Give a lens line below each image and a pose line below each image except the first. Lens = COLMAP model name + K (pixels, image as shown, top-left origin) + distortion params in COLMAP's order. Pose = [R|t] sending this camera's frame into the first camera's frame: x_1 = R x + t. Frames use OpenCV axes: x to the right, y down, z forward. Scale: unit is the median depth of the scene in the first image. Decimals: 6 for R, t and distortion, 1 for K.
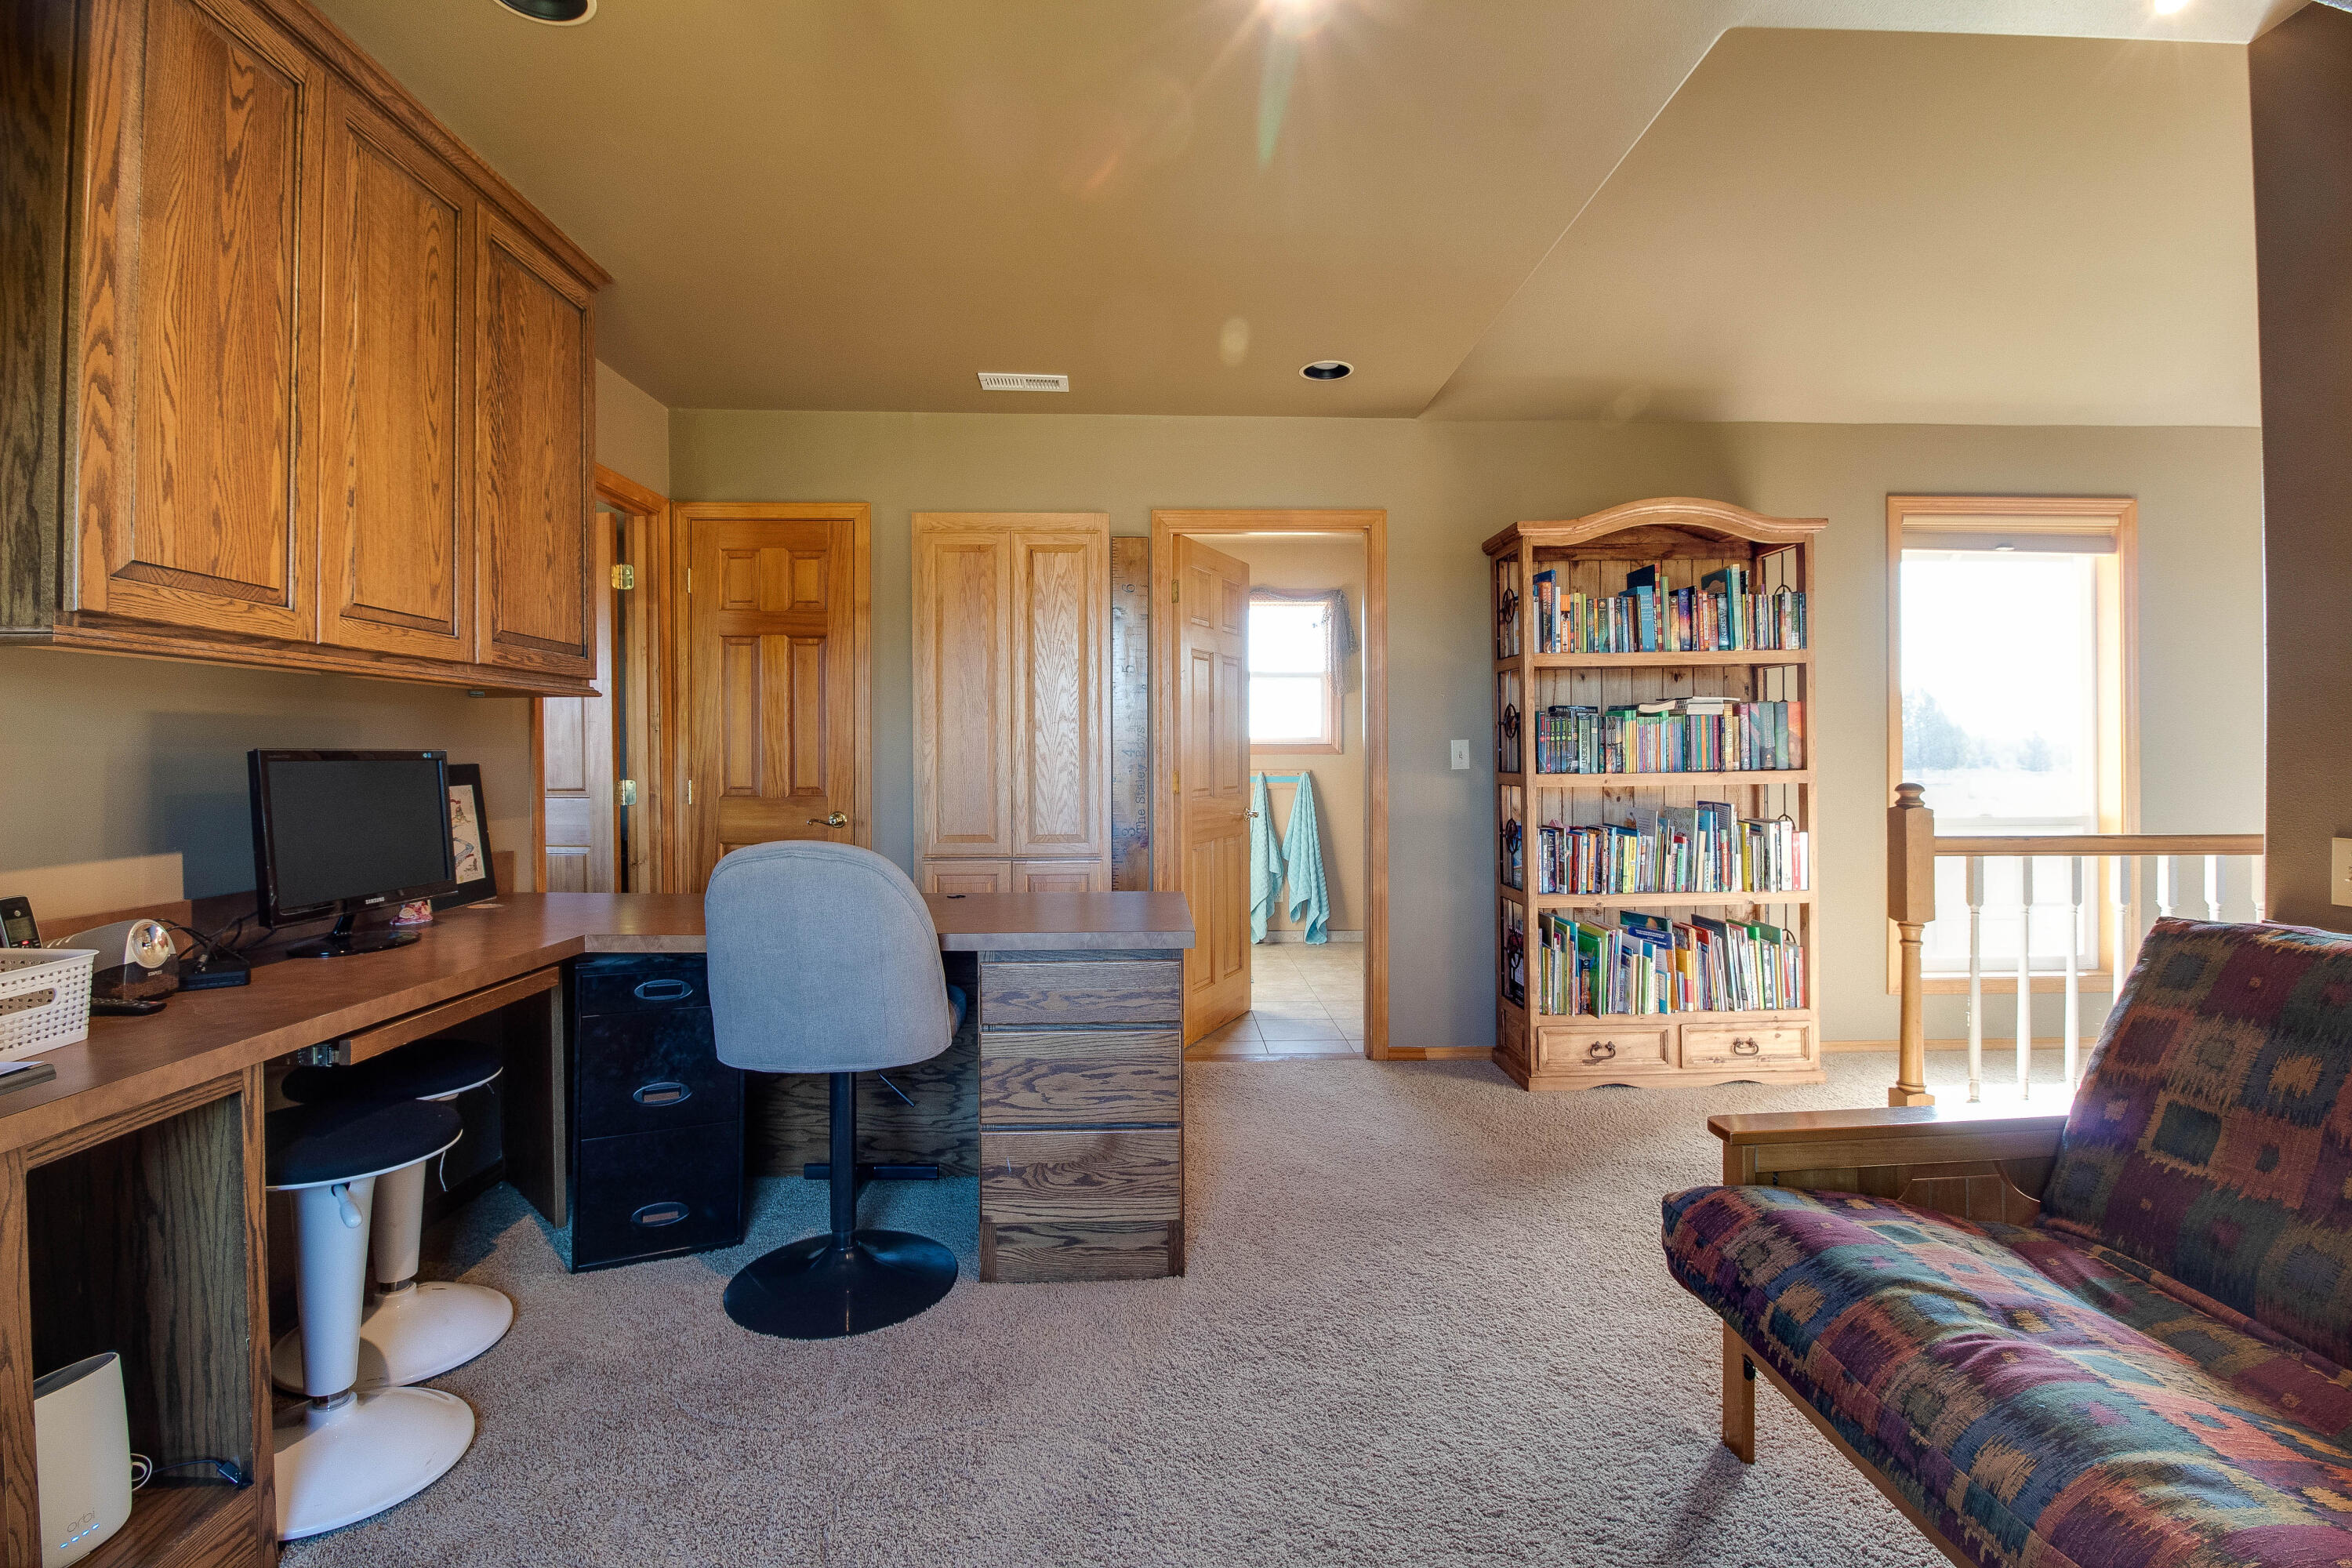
lens RADIAL K [[1105.3, 0, 1167.6], [0, 1105.3, 764.4], [0, 0, 1]] dist [-0.008243, -0.009783]
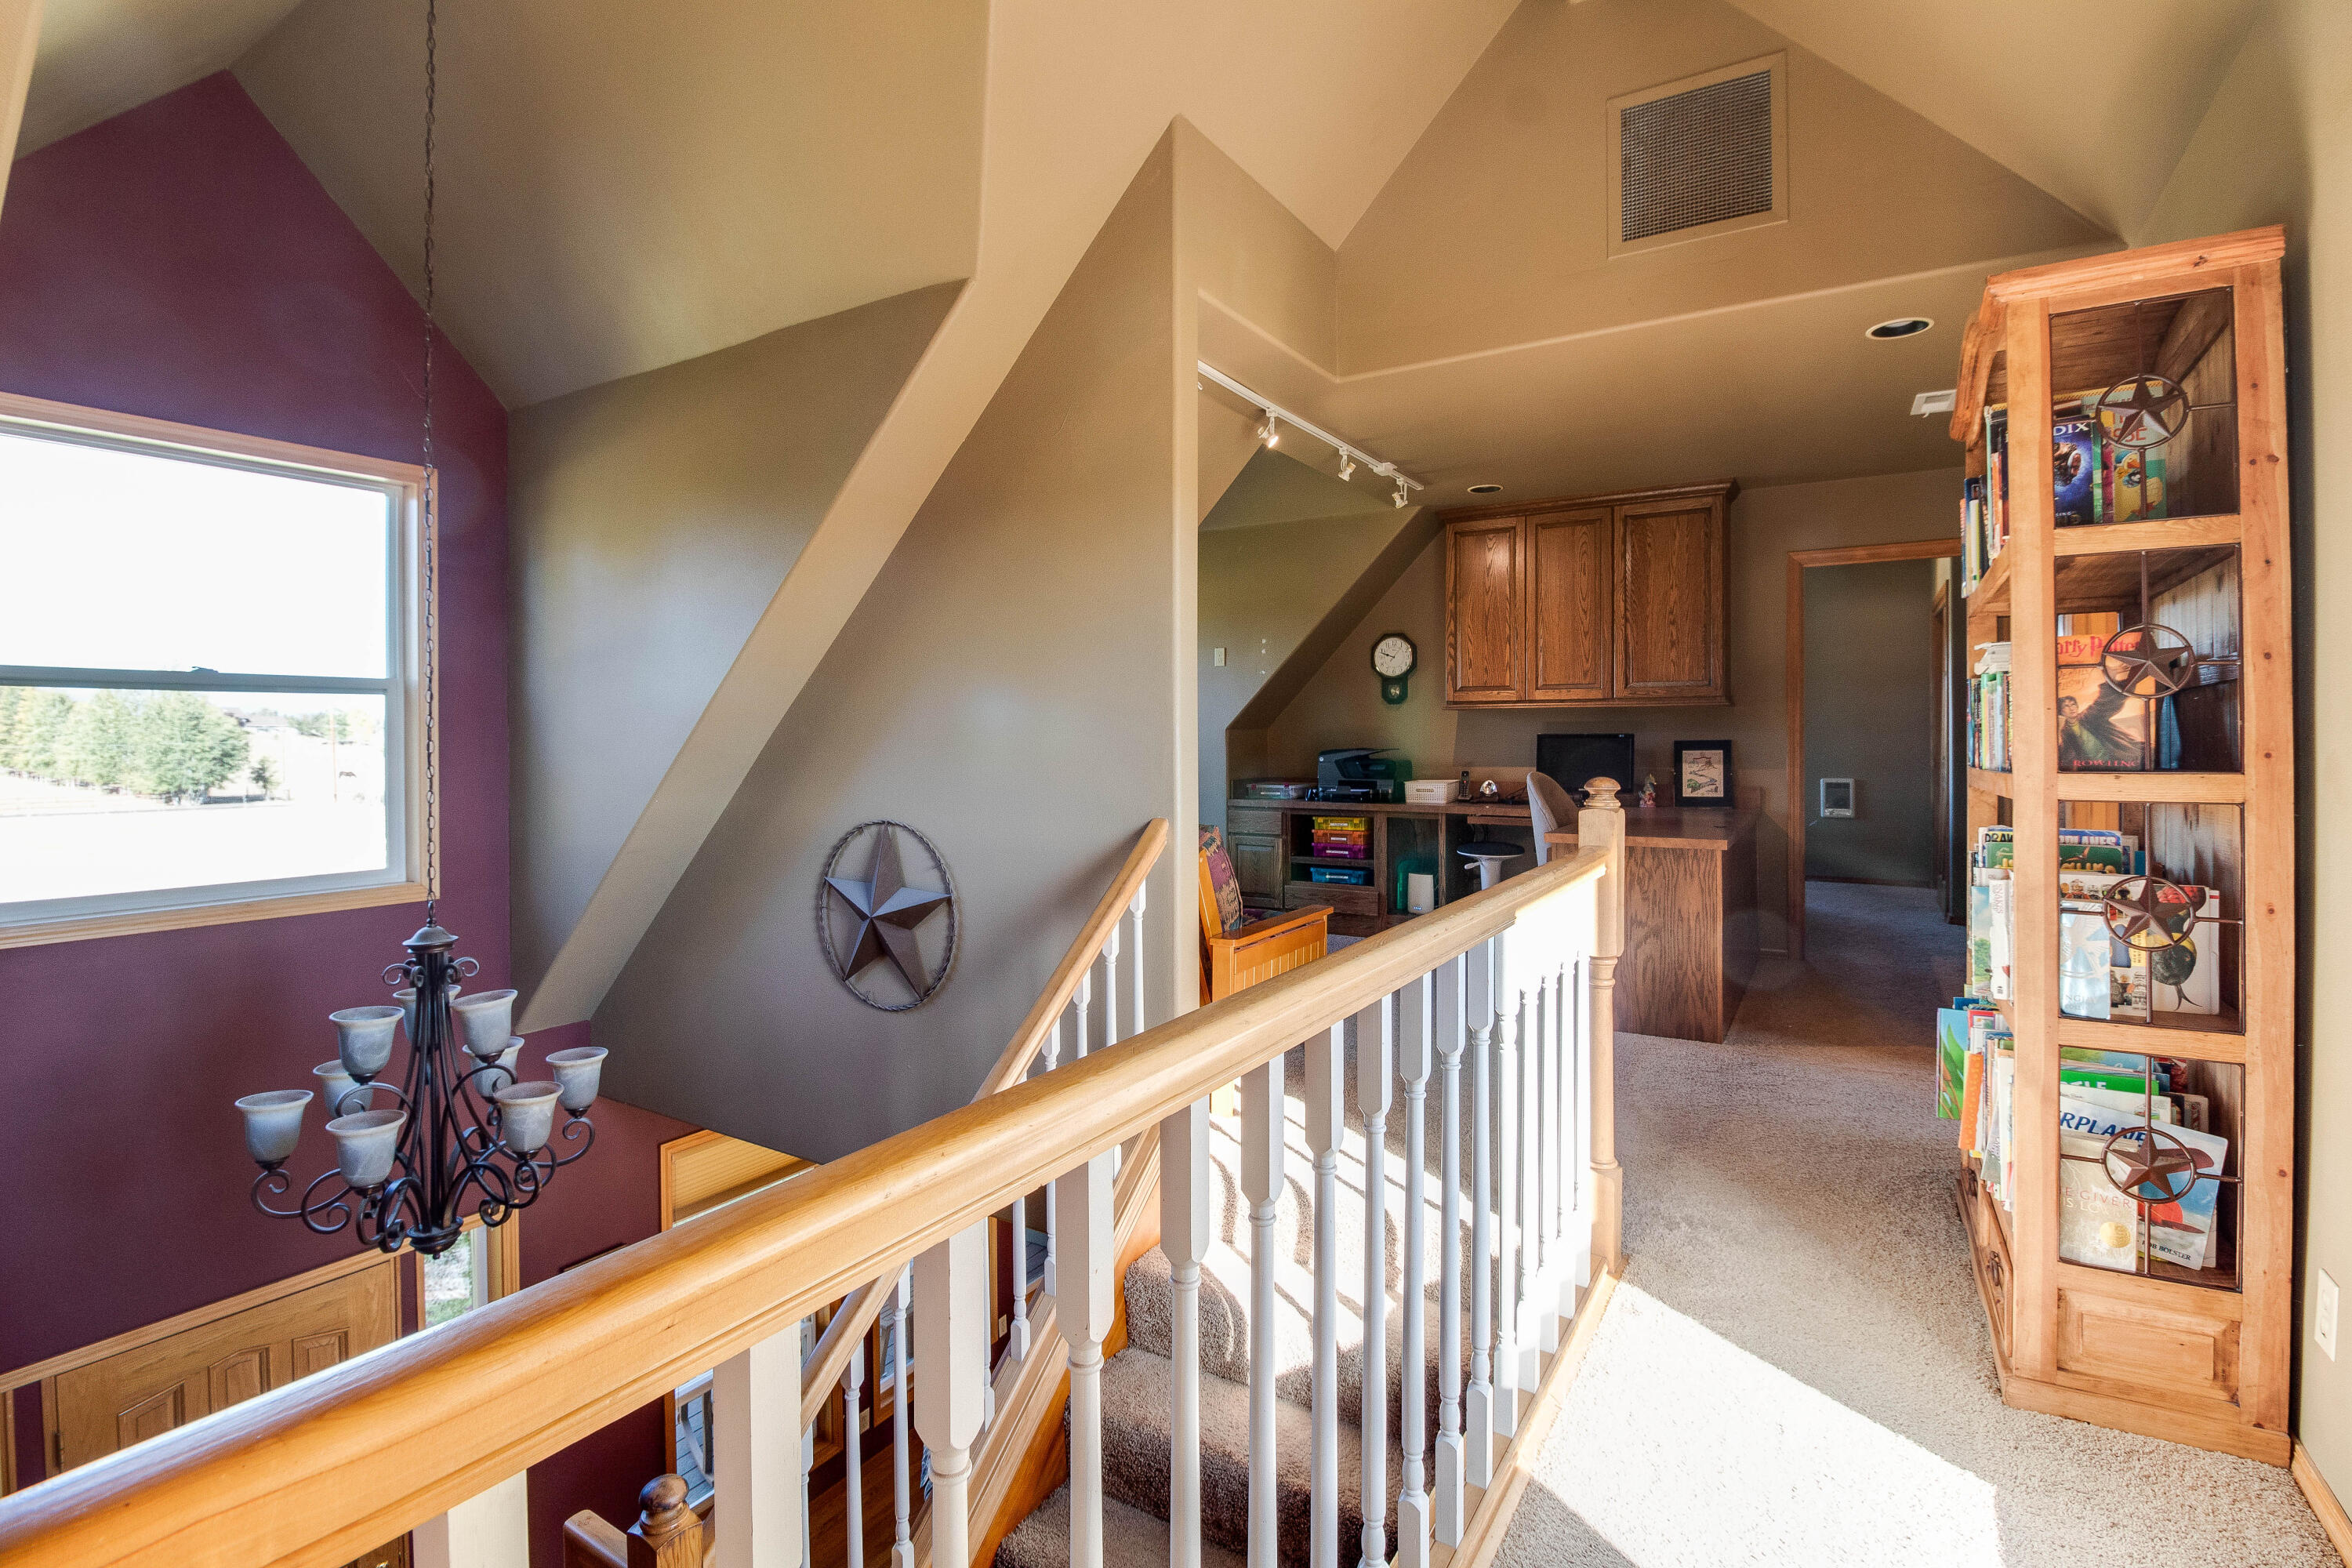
lens RADIAL K [[1105.3, 0, 1188.4], [0, 1105.3, 726.7], [0, 0, 1]] dist [-0.008243, -0.009783]
pose [[-0.532007, 0.001937, -0.846738, 2.053831], [-0.001116, 0.999995, 0.002989, -0.037616], [0.846739, 0.002535, -0.532002, 1.598825]]
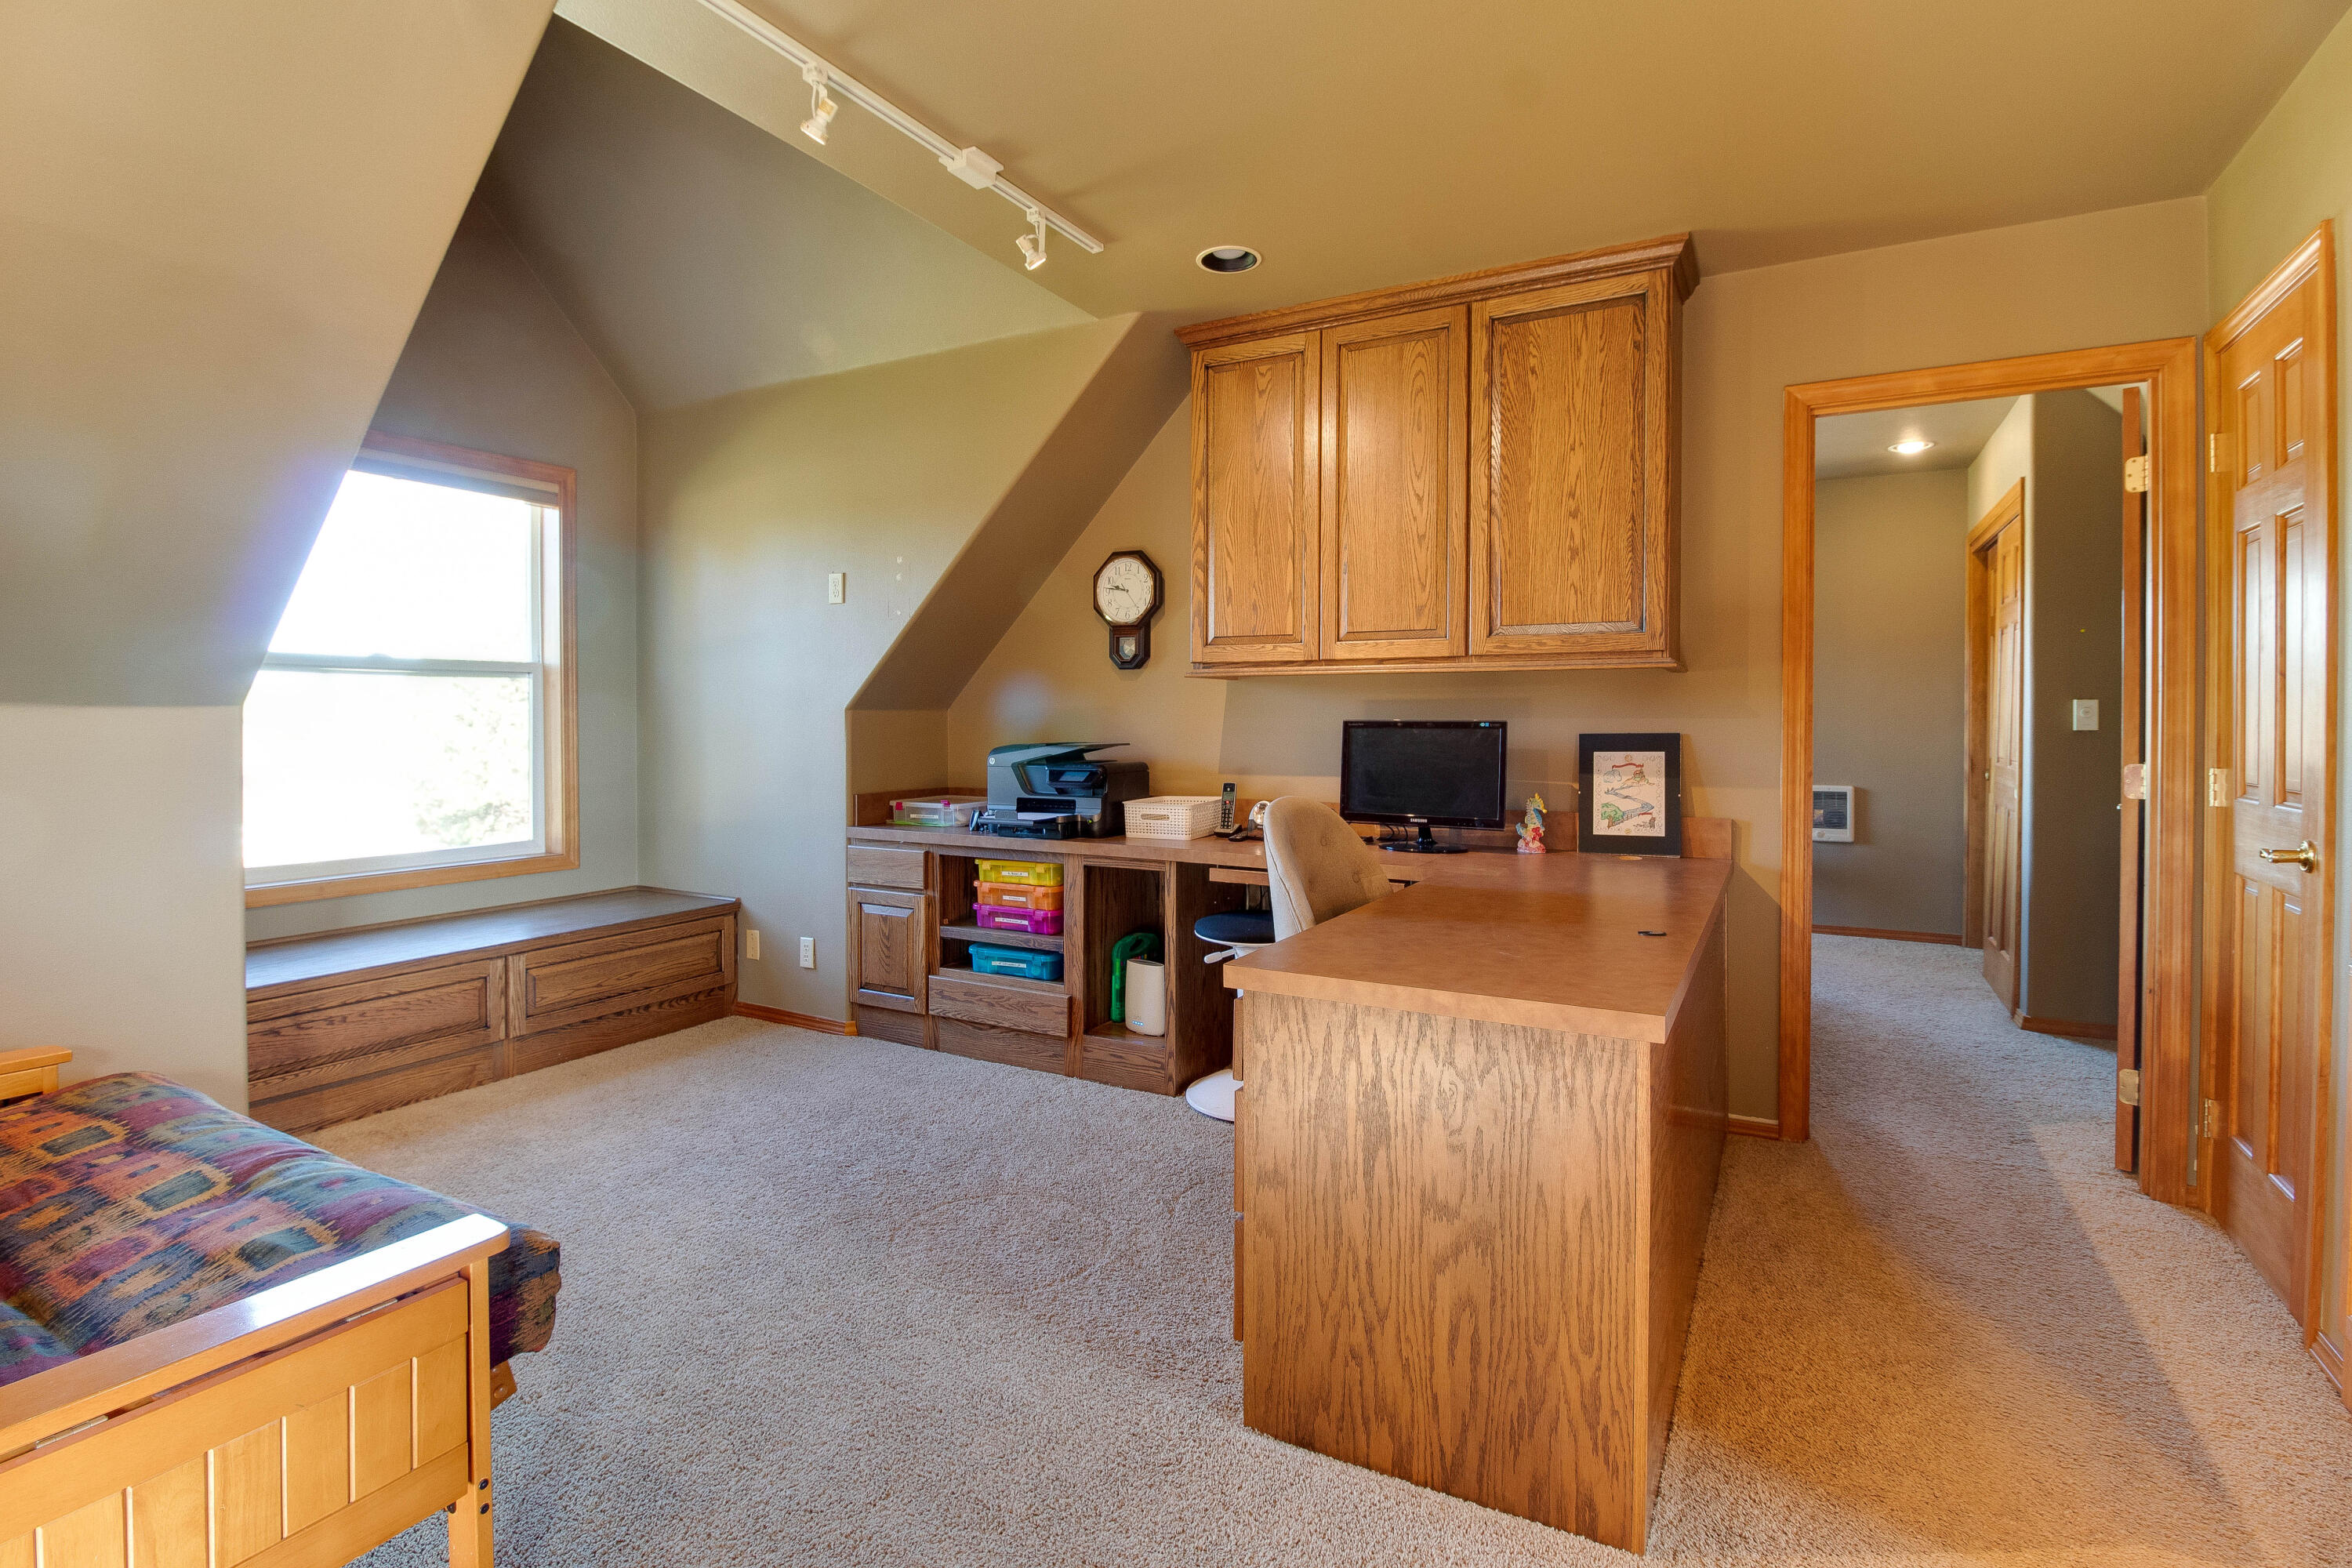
lens RADIAL K [[1105.3, 0, 1185.2], [0, 1105.3, 718.2], [0, 0, 1]] dist [-0.008243, -0.009783]
pose [[-0.501985, 0.005693, -0.864858, 0.735861], [-0.006984, 0.999919, 0.010636, -0.030038], [0.864848, 0.011379, -0.501904, 1.462930]]
